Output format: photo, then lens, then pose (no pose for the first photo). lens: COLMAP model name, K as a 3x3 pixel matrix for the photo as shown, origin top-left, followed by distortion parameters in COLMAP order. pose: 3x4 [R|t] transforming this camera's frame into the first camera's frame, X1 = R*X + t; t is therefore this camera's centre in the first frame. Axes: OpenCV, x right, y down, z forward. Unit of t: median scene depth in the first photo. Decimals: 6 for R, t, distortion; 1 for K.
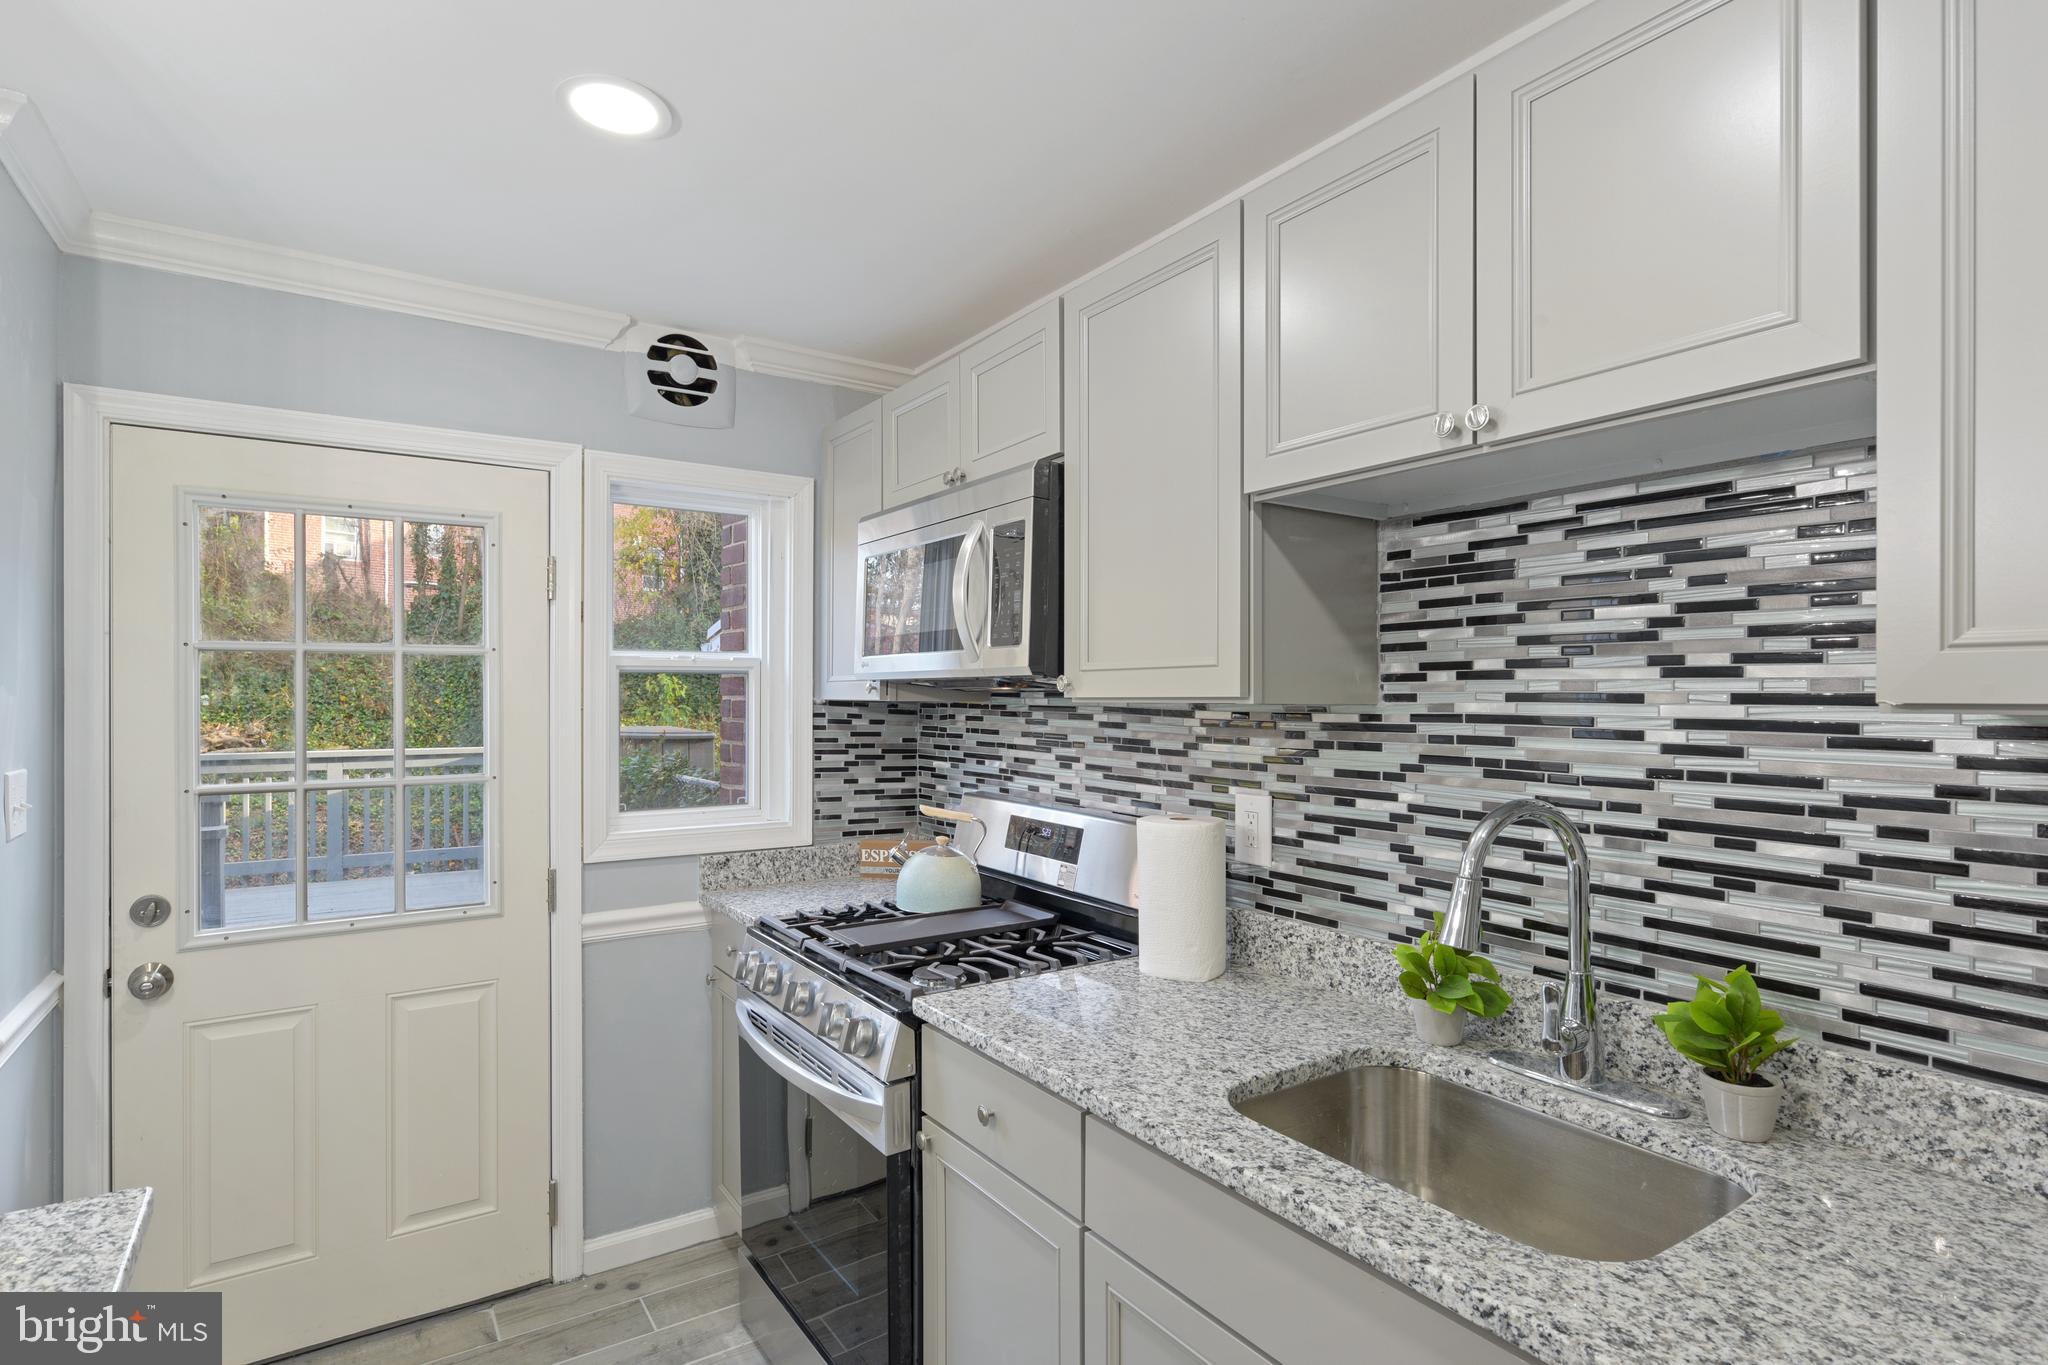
lens RADIAL K [[1041.1, 0, 1026.6], [0, 1041.1, 692.6], [0, 0, 1]] dist [-0.004974, 0.000896]
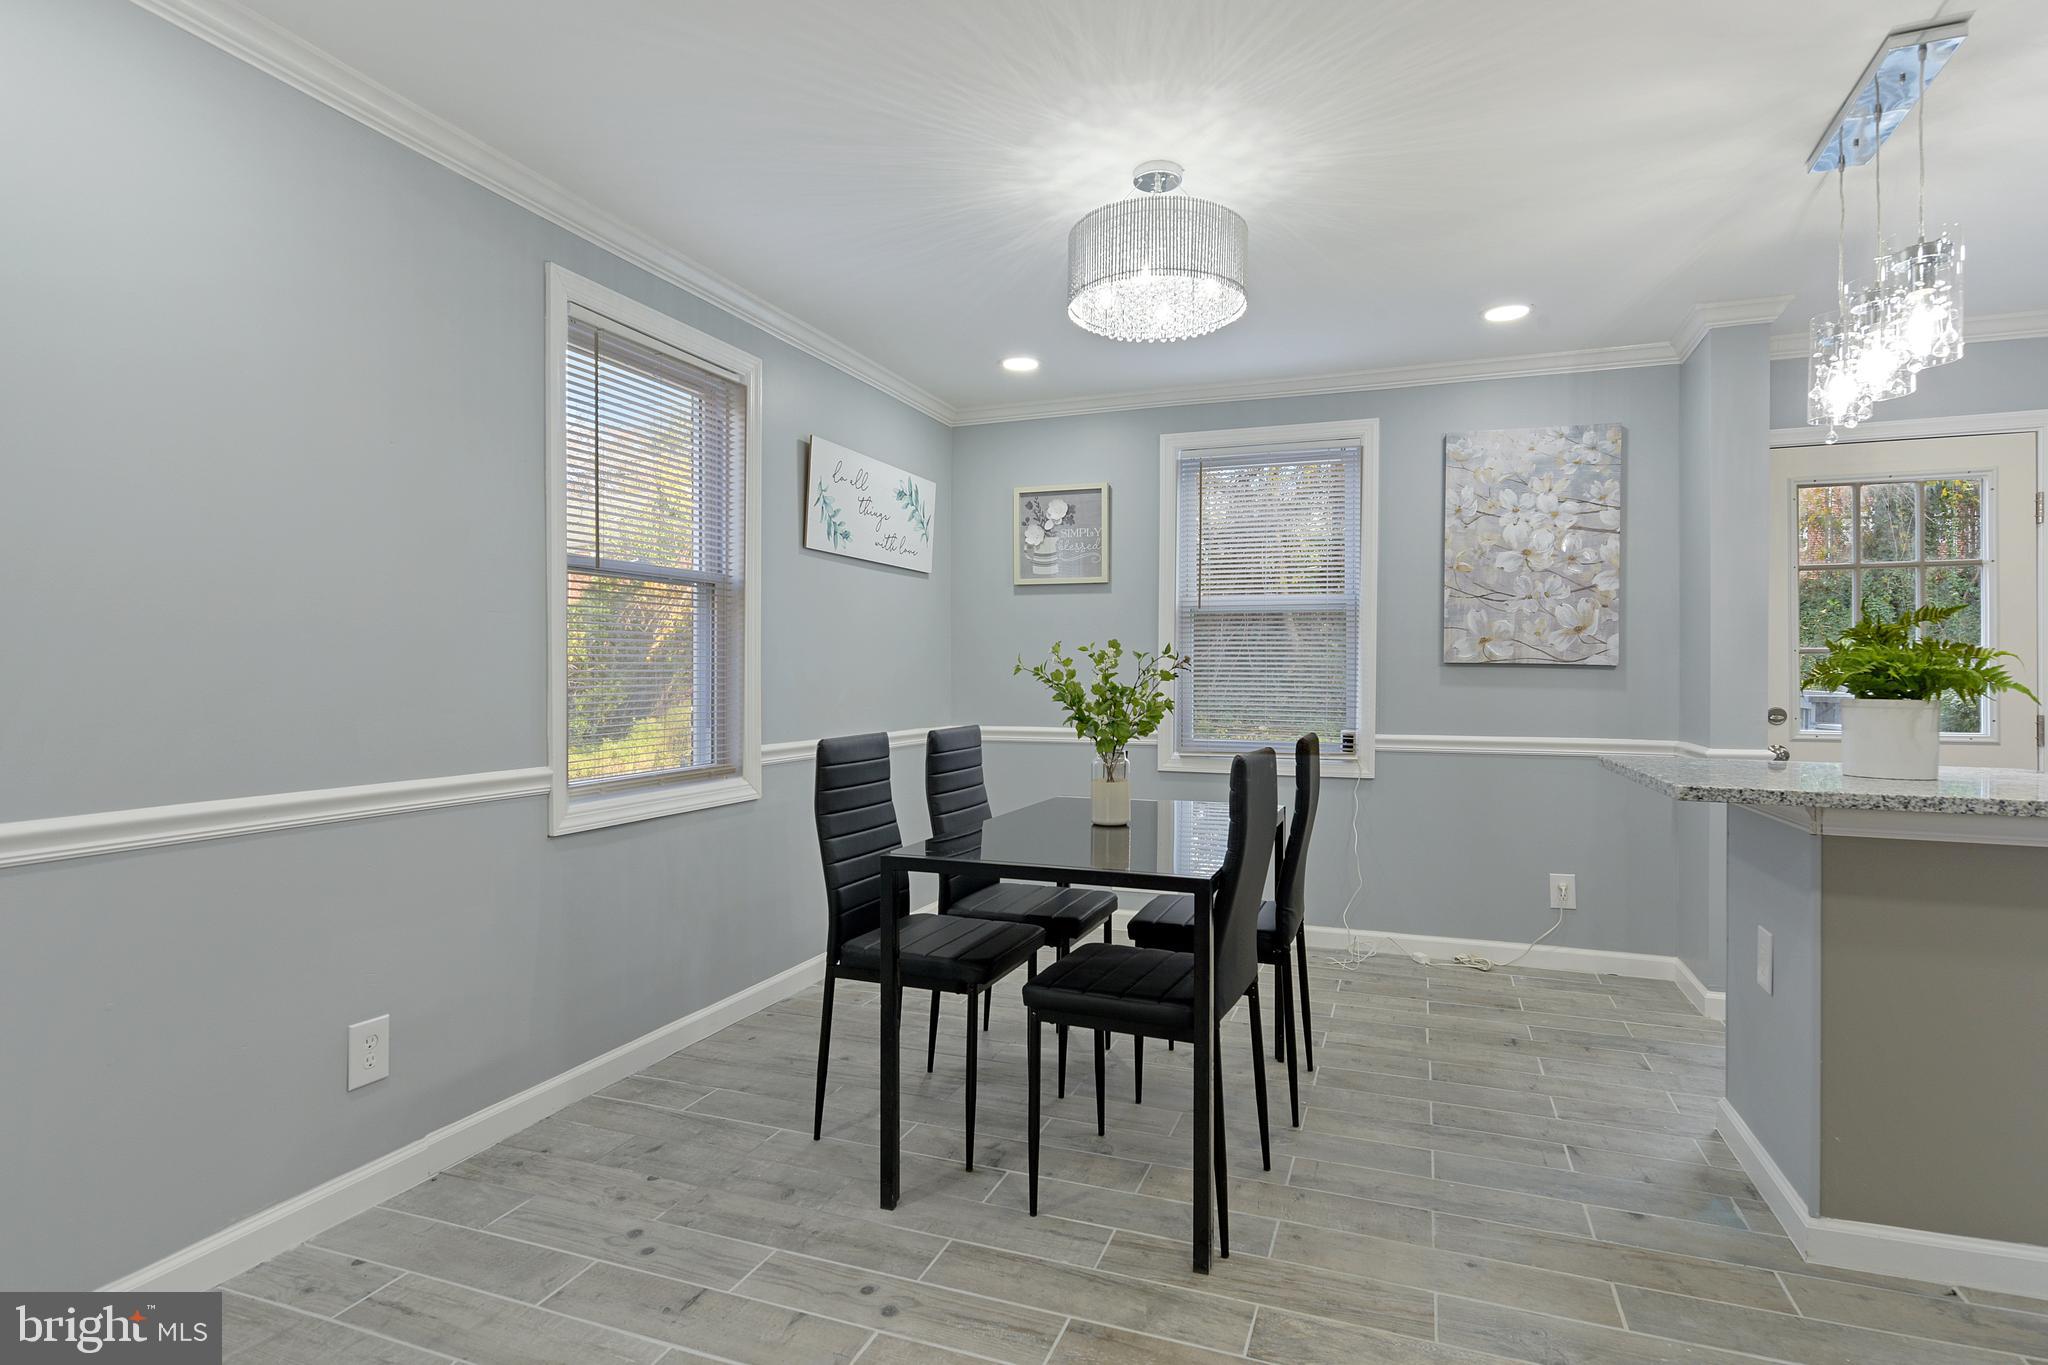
lens RADIAL K [[1041.1, 0, 1026.6], [0, 1041.1, 692.6], [0, 0, 1]] dist [-0.004974, 0.000896]
pose [[0.582991, 0.015745, -0.812326, -0.130268], [-0.003077, 0.999848, 0.017171, 0.138735], [0.812473, -0.007511, 0.582950, -1.087051]]
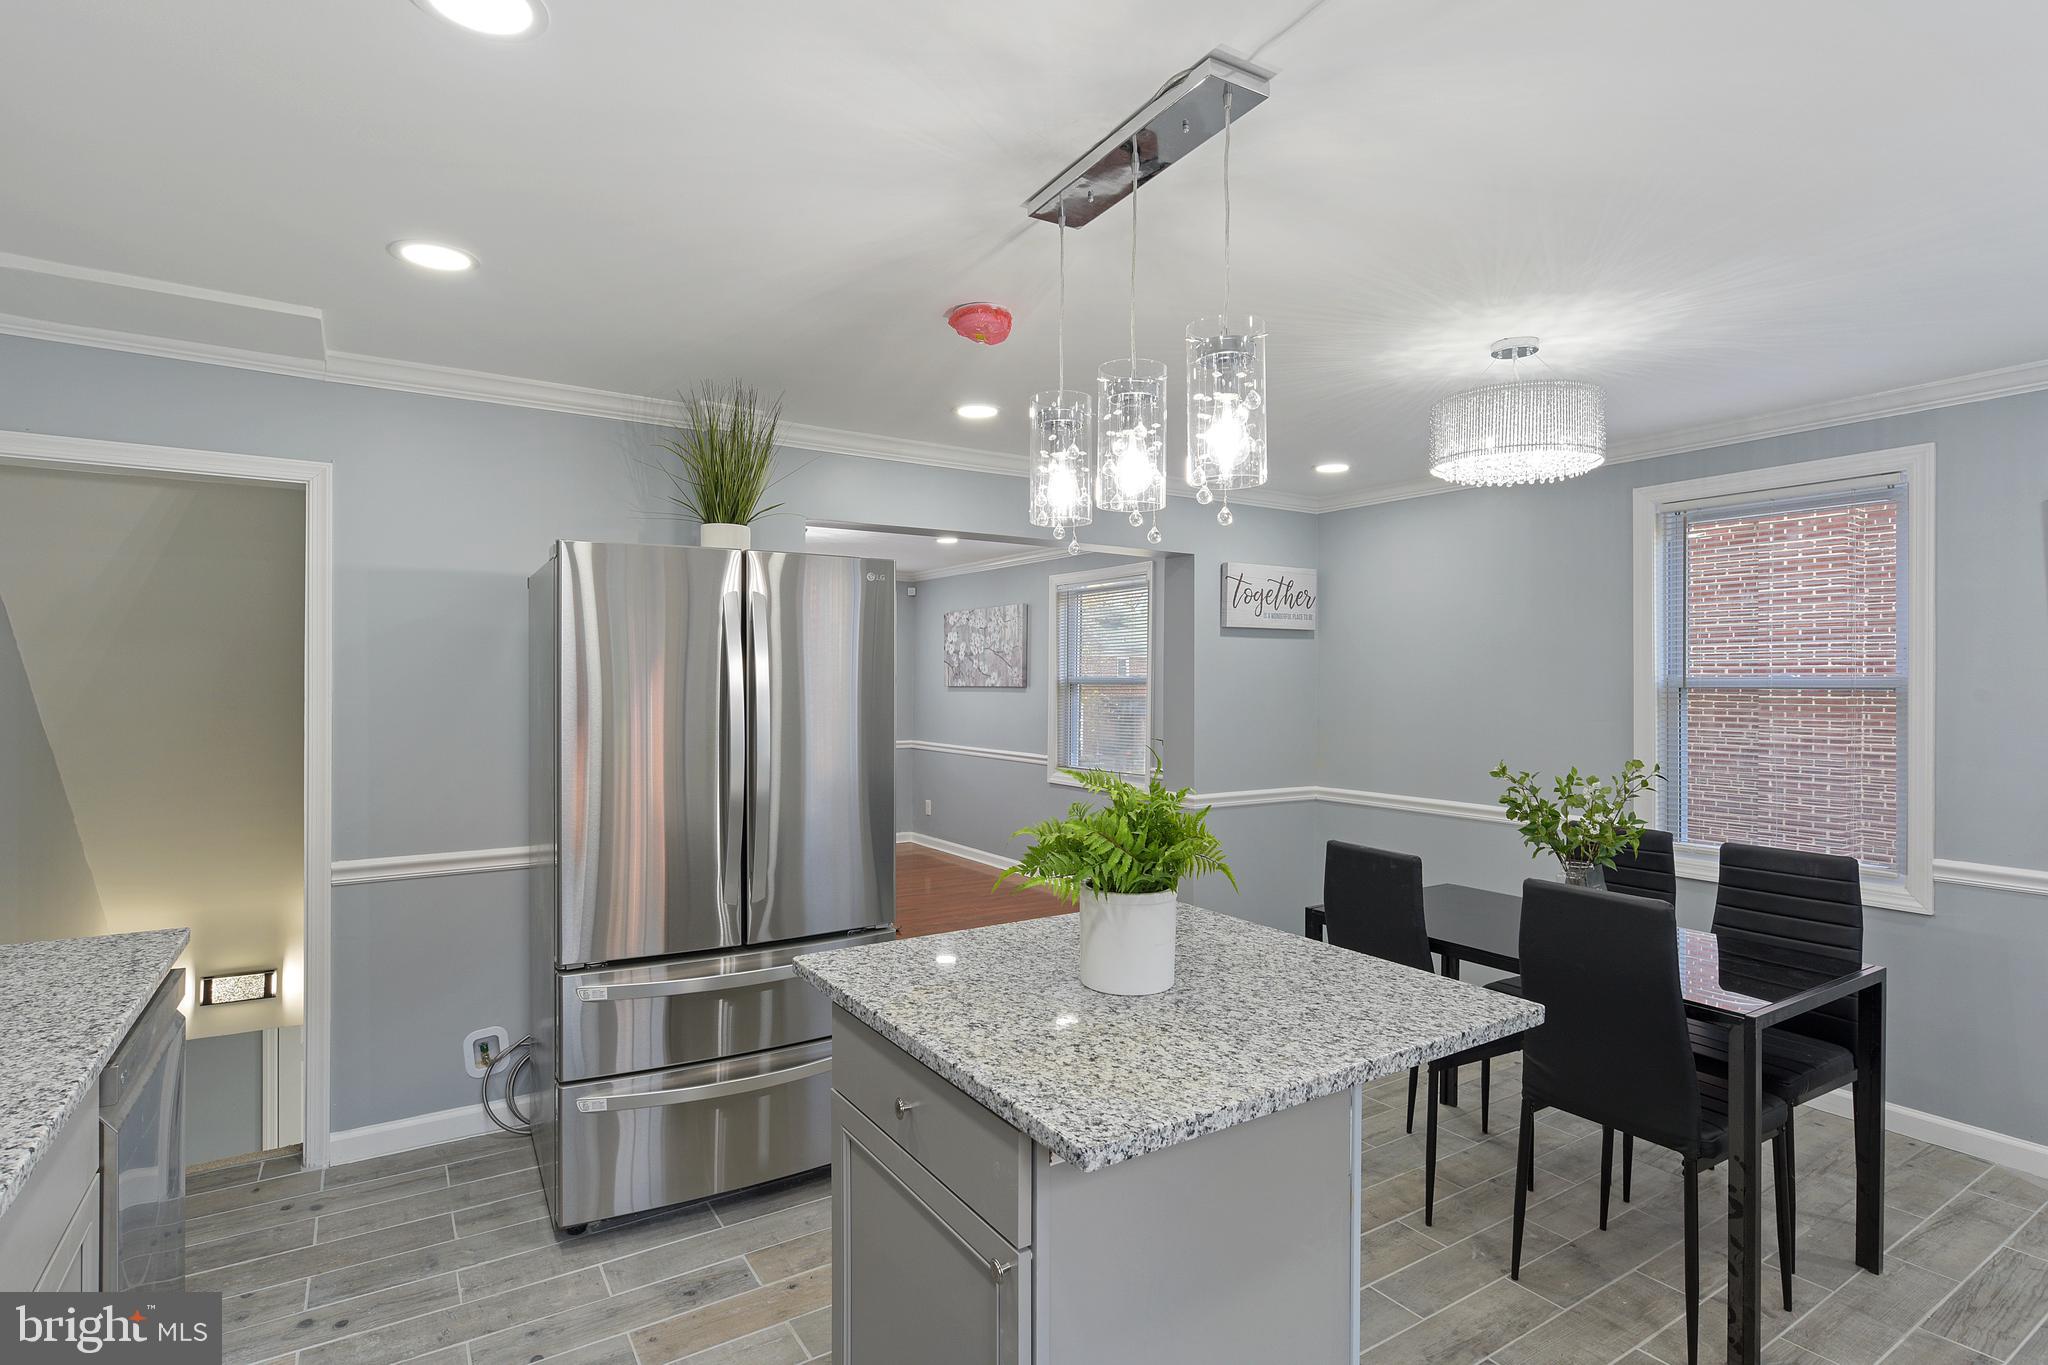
lens RADIAL K [[1018.5, 0, 1020.3], [0, 1018.5, 685.4], [0, 0, 1]] dist [0.001780, 0.000065]
pose [[-0.999870, -0.005186, 0.015244, -0.402099], [-0.005087, 0.999966, 0.006515, -0.003623], [-0.015278, 0.006437, -0.999863, 1.031278]]
